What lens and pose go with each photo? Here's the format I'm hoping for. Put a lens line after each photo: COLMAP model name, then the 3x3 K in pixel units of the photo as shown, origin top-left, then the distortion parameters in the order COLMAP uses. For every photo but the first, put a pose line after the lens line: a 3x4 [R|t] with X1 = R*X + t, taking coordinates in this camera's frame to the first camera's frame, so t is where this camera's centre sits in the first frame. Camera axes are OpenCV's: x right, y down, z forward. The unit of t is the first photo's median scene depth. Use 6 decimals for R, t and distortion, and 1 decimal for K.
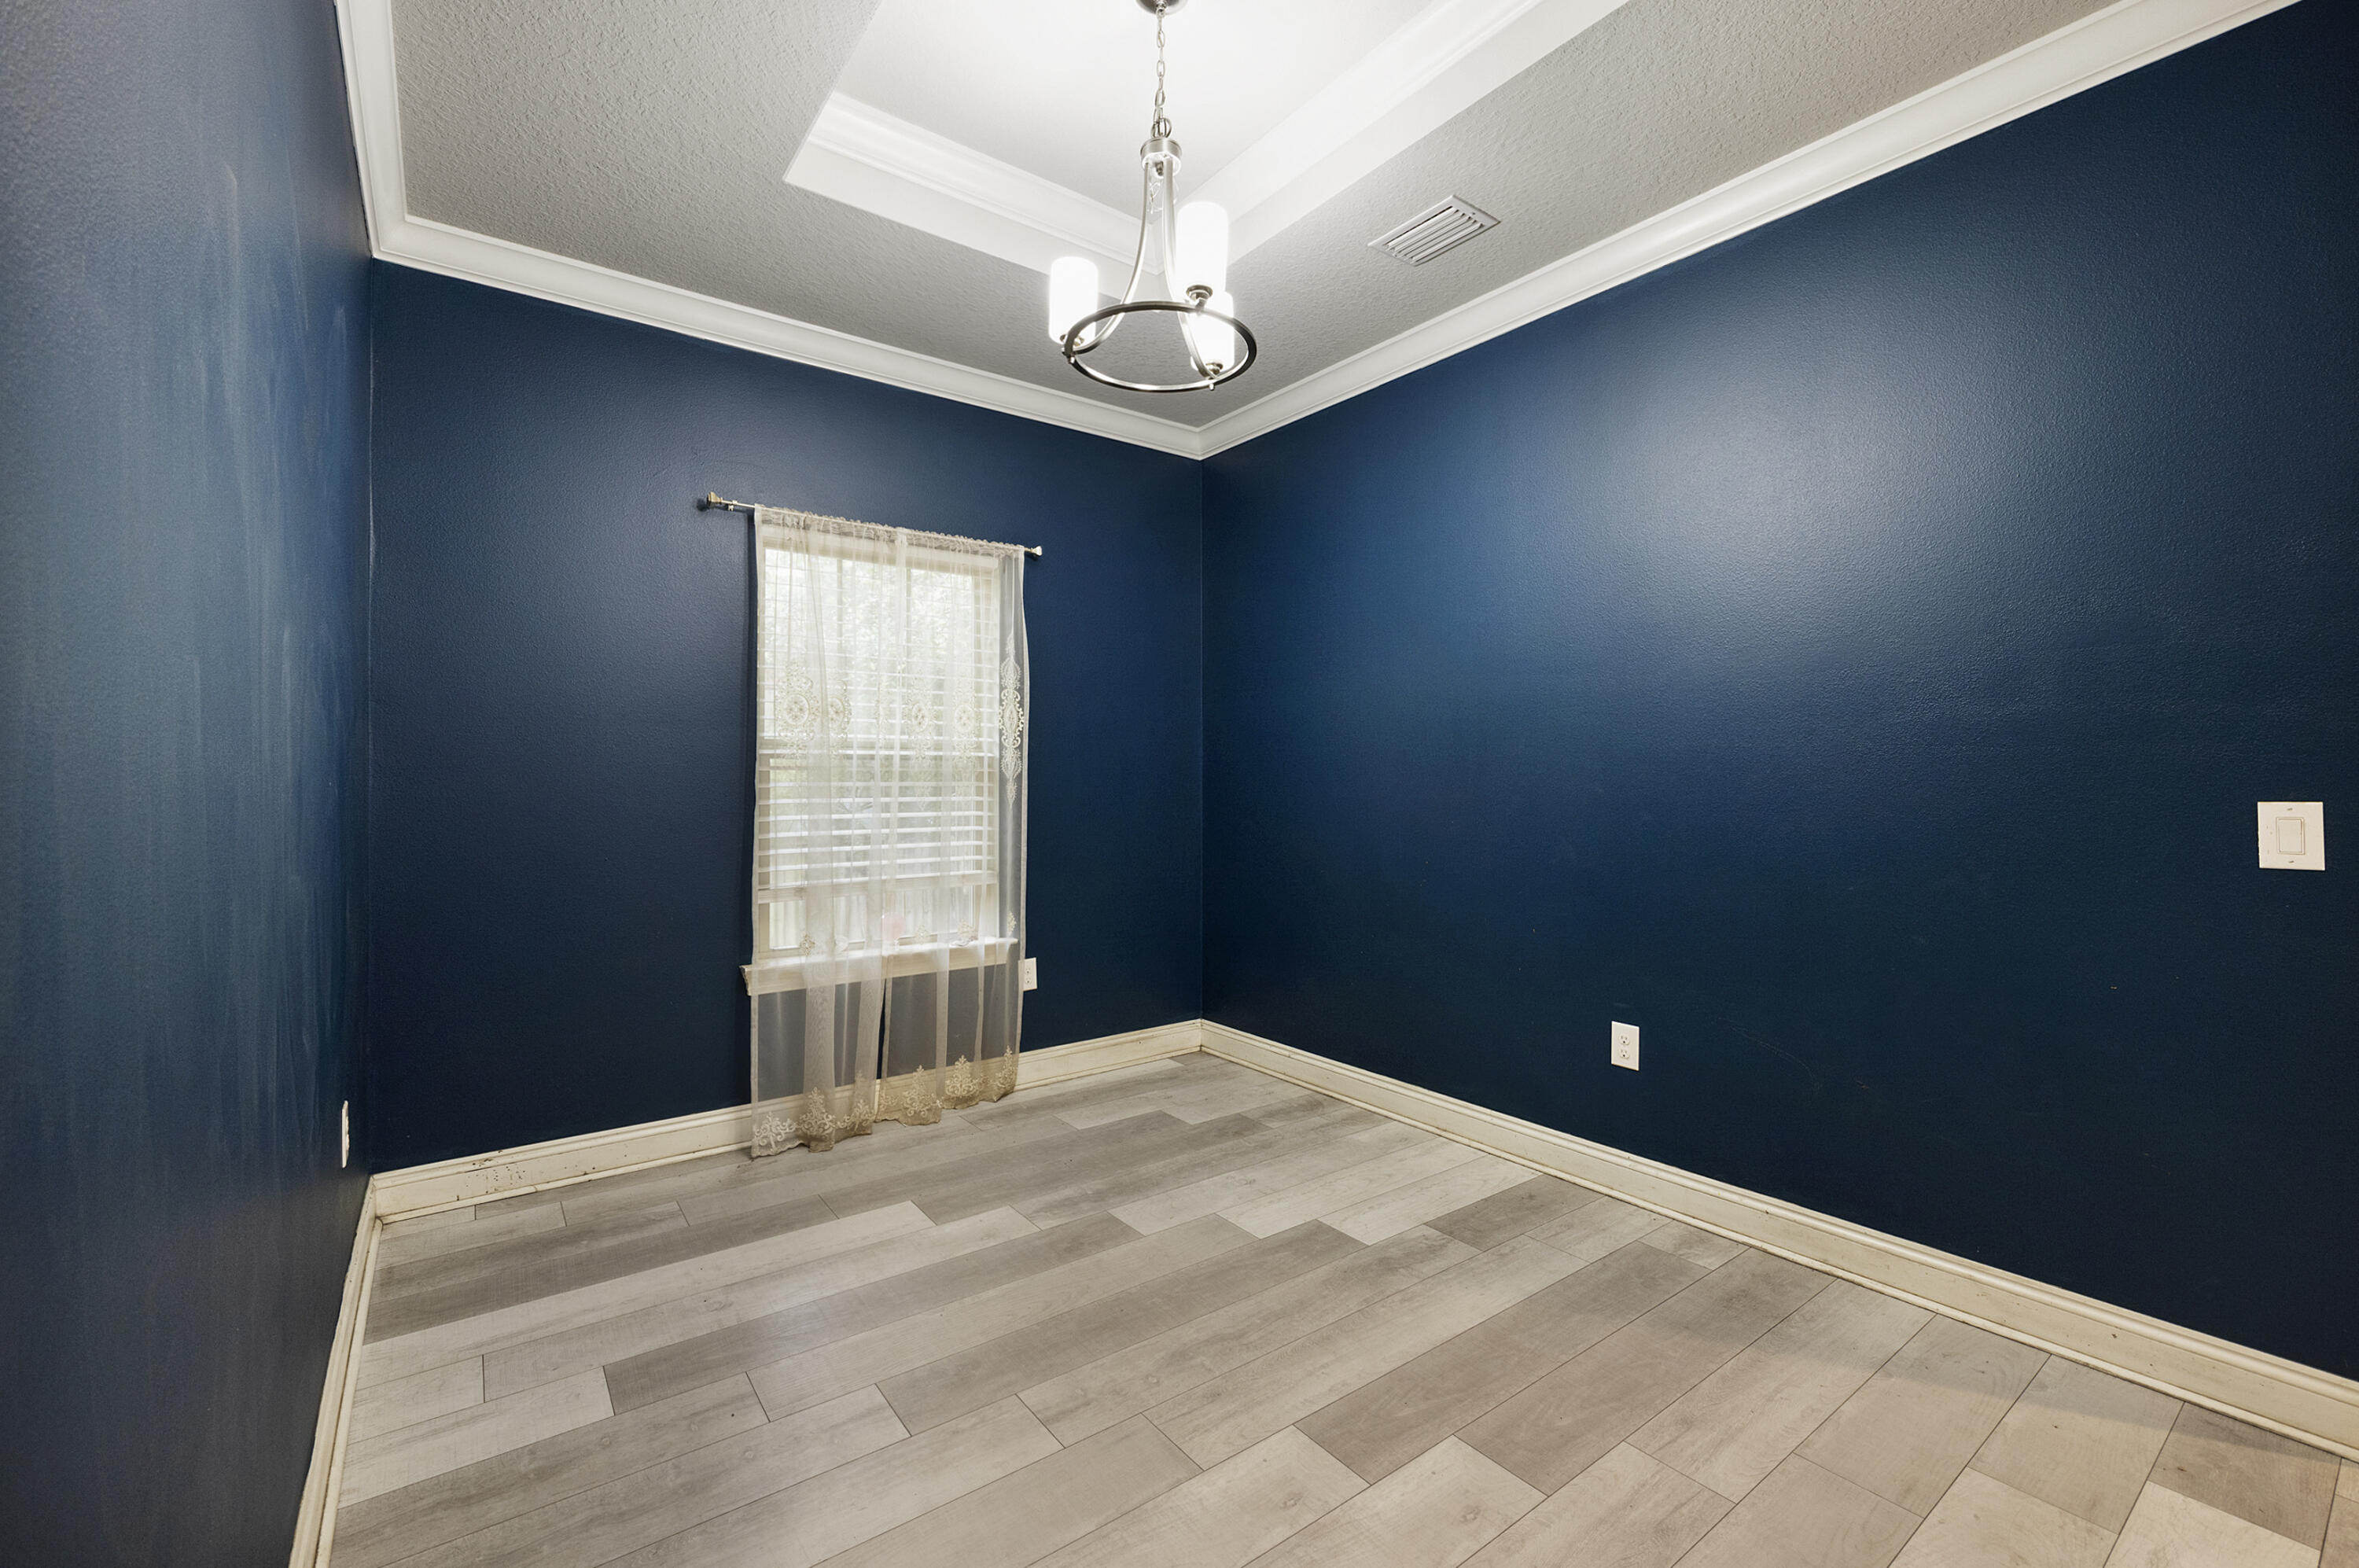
lens RADIAL K [[976.6, 0, 1181.7], [0, 976.6, 775.1], [0, 0, 1]] dist [-0.001605, -0.000184]
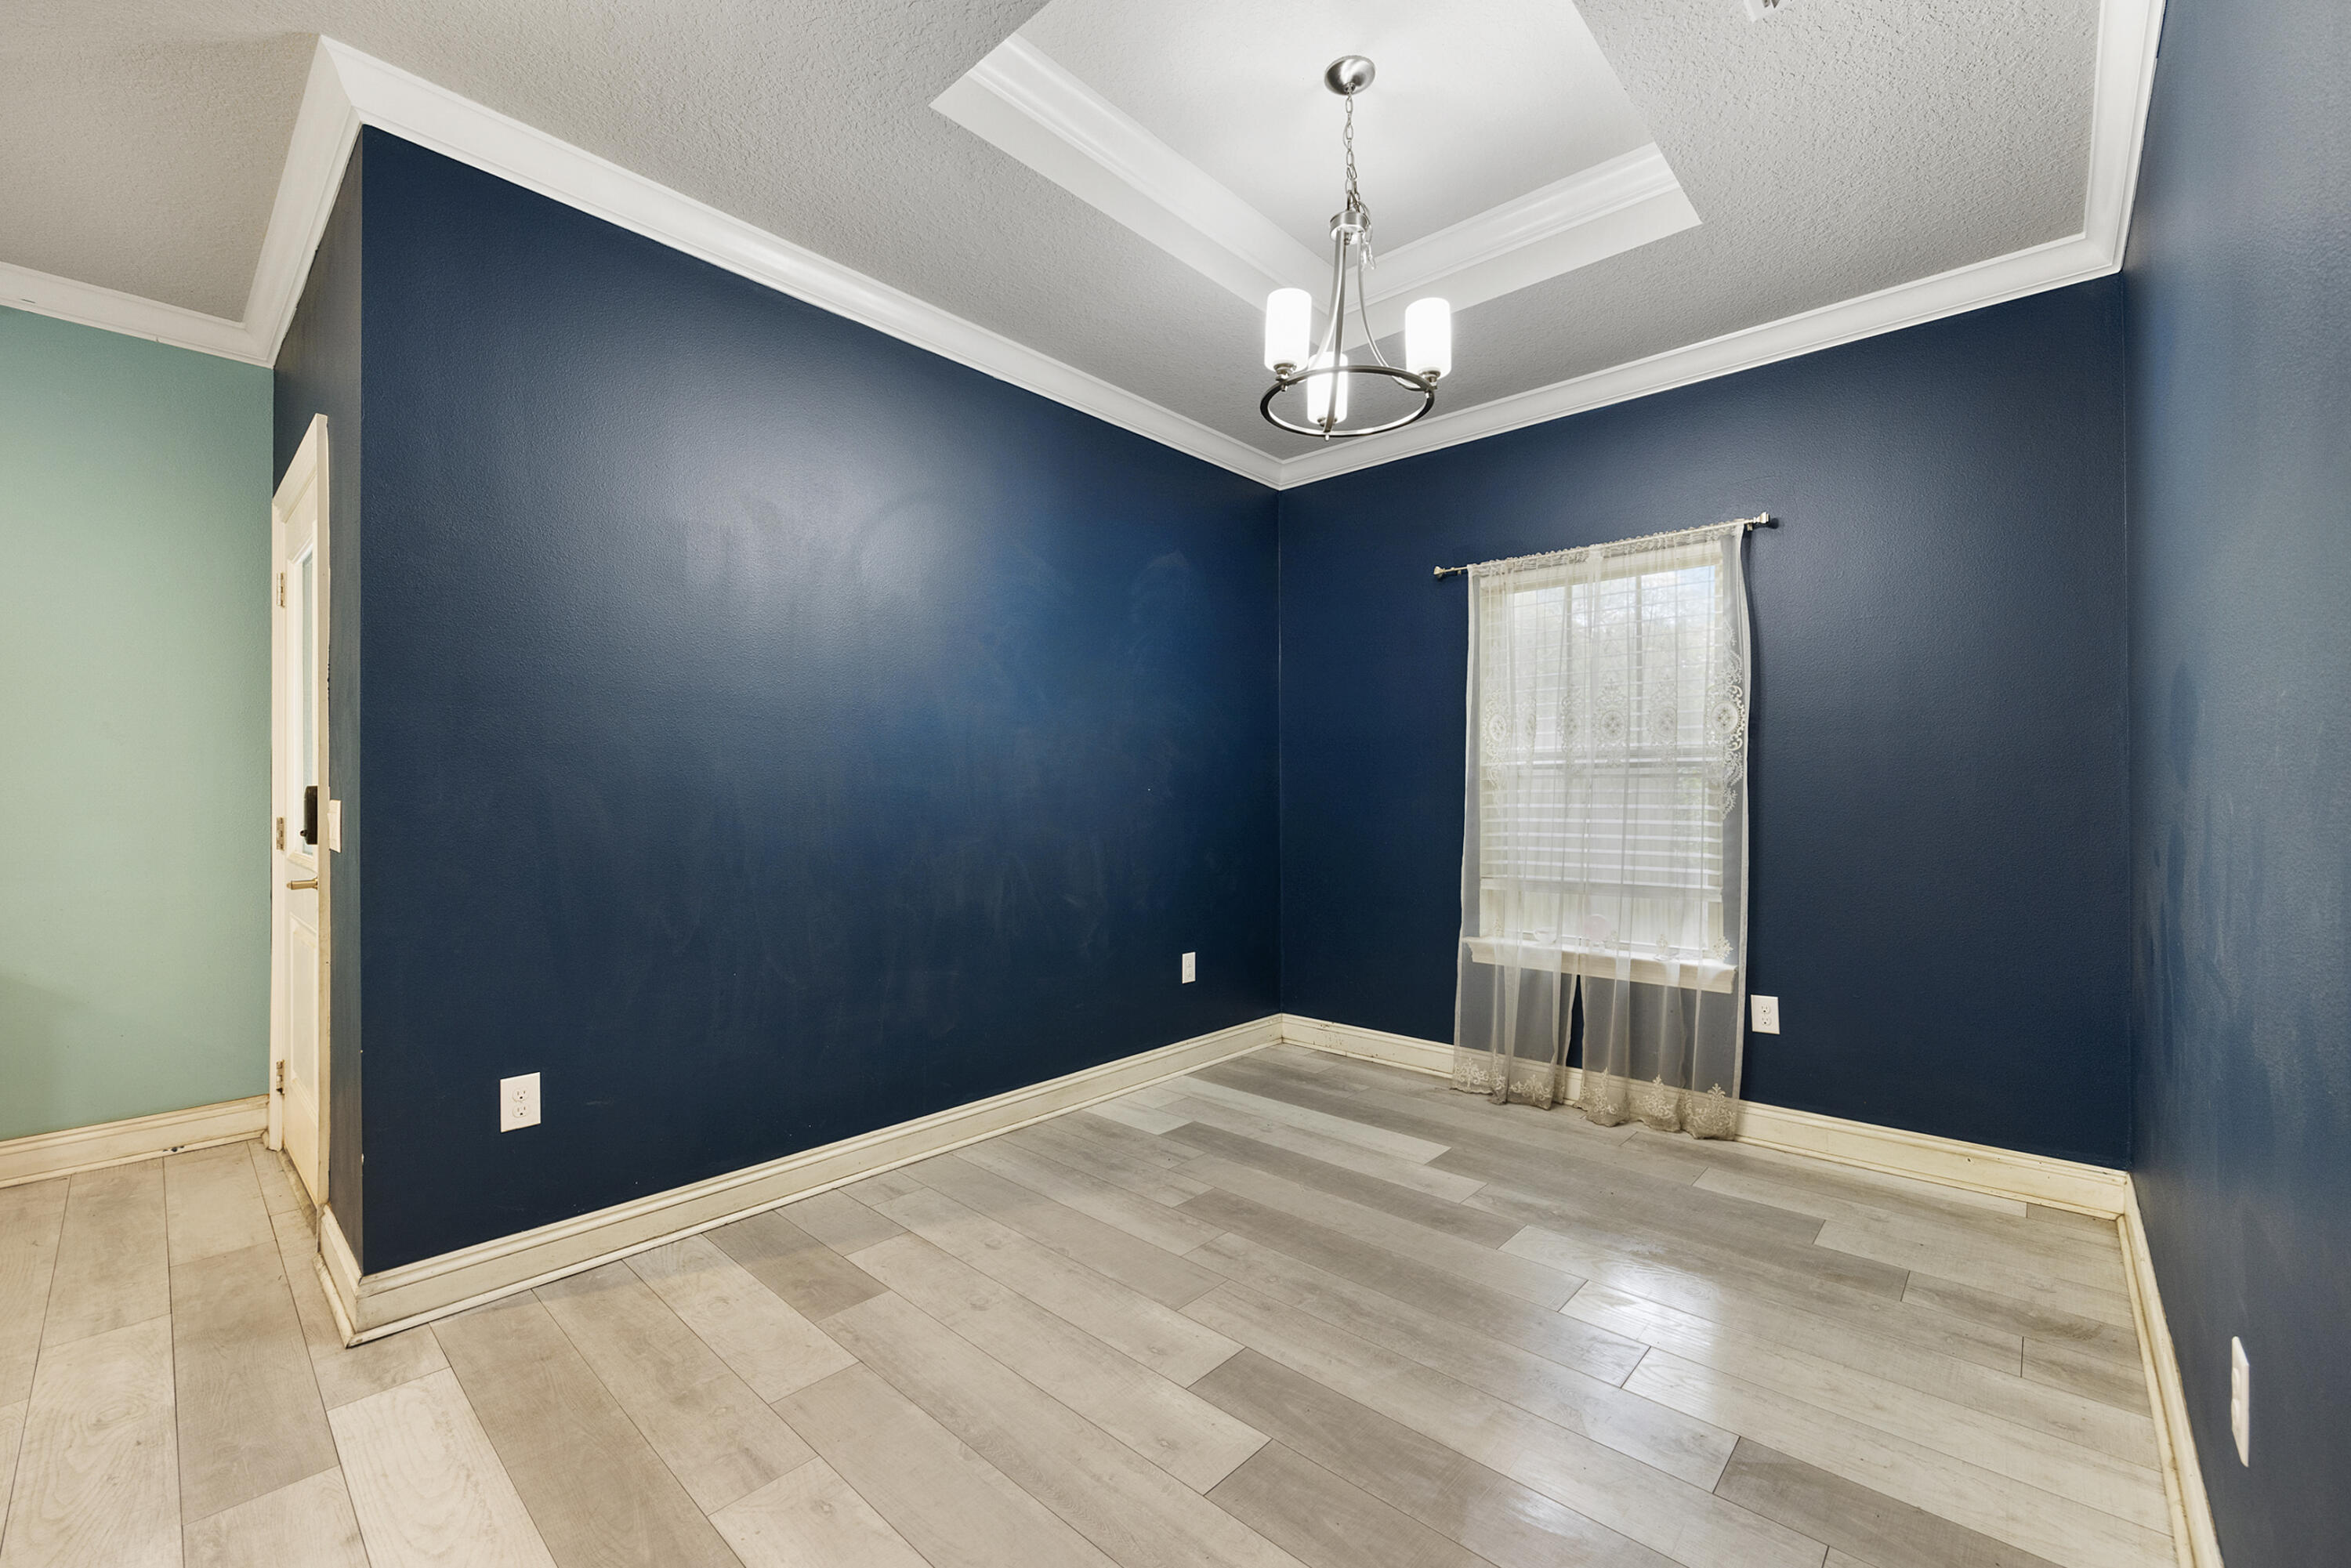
lens RADIAL K [[940.5, 0, 1155.1], [0, 940.5, 787.8], [0, 0, 1]] dist [-0.010052, -0.000076]
pose [[0.179259, -0.003486, -0.983796, 0.669651], [0.005222, 0.999983, -0.002591, 0.005817], [0.983788, -0.004673, 0.179274, 0.396842]]
